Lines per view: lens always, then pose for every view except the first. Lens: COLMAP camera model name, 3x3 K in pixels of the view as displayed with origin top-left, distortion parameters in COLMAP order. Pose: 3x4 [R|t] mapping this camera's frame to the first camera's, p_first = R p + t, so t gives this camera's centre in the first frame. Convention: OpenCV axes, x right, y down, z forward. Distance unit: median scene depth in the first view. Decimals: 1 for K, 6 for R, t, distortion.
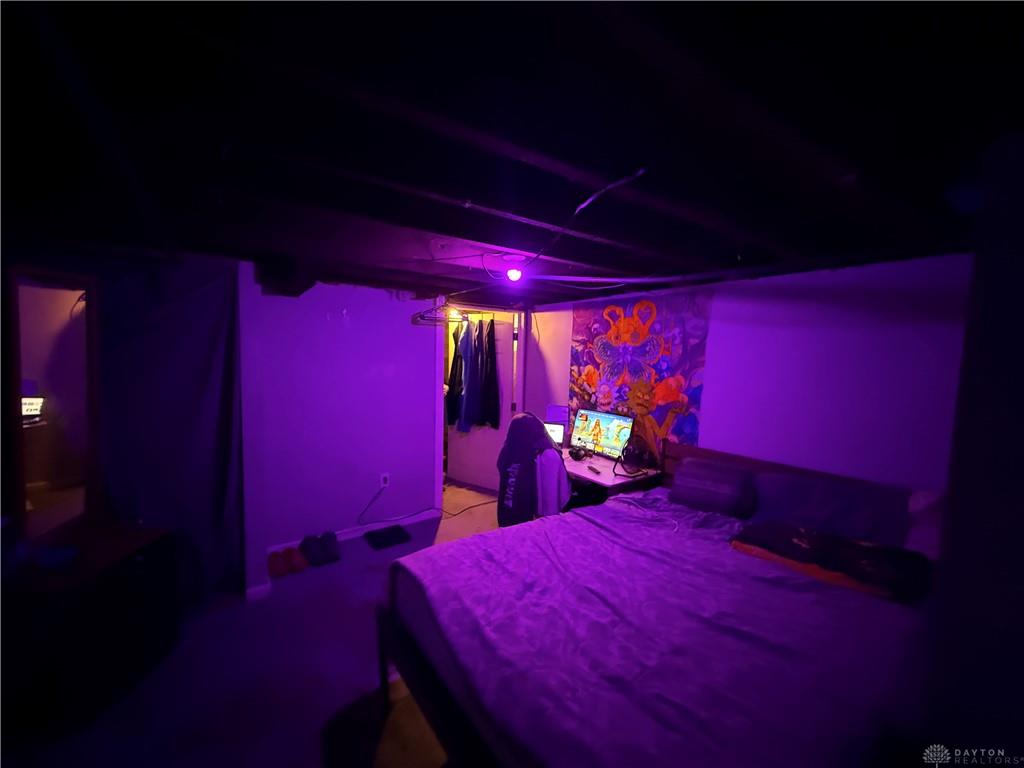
lens RADIAL K [[409.6, 0, 512.0], [0, 409.6, 384.0], [0, 0, 1]] dist [0.002116, 0.000140]
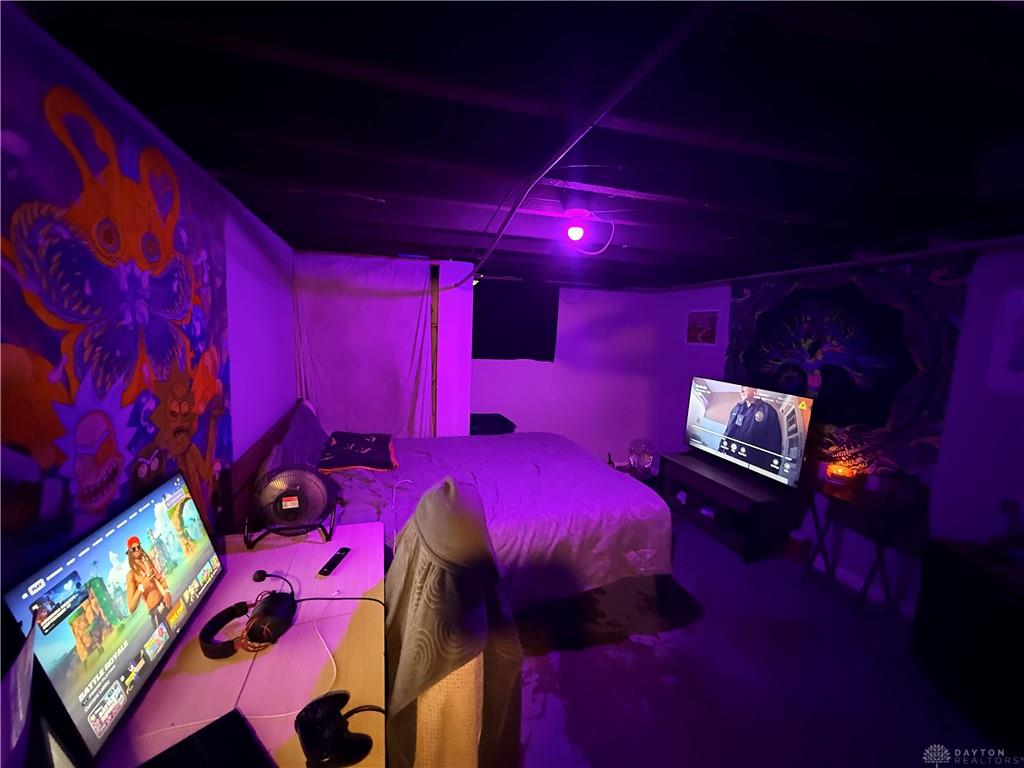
lens RADIAL K [[409.6, 0, 512.0], [0, 409.6, 384.0], [0, 0, 1]] dist [0.002116, 0.000140]
pose [[-0.946129, -0.100526, 0.307788, -0.106068], [-0.036742, 0.977777, 0.206404, -0.086388], [-0.321697, 0.183976, -0.928797, 1.248087]]
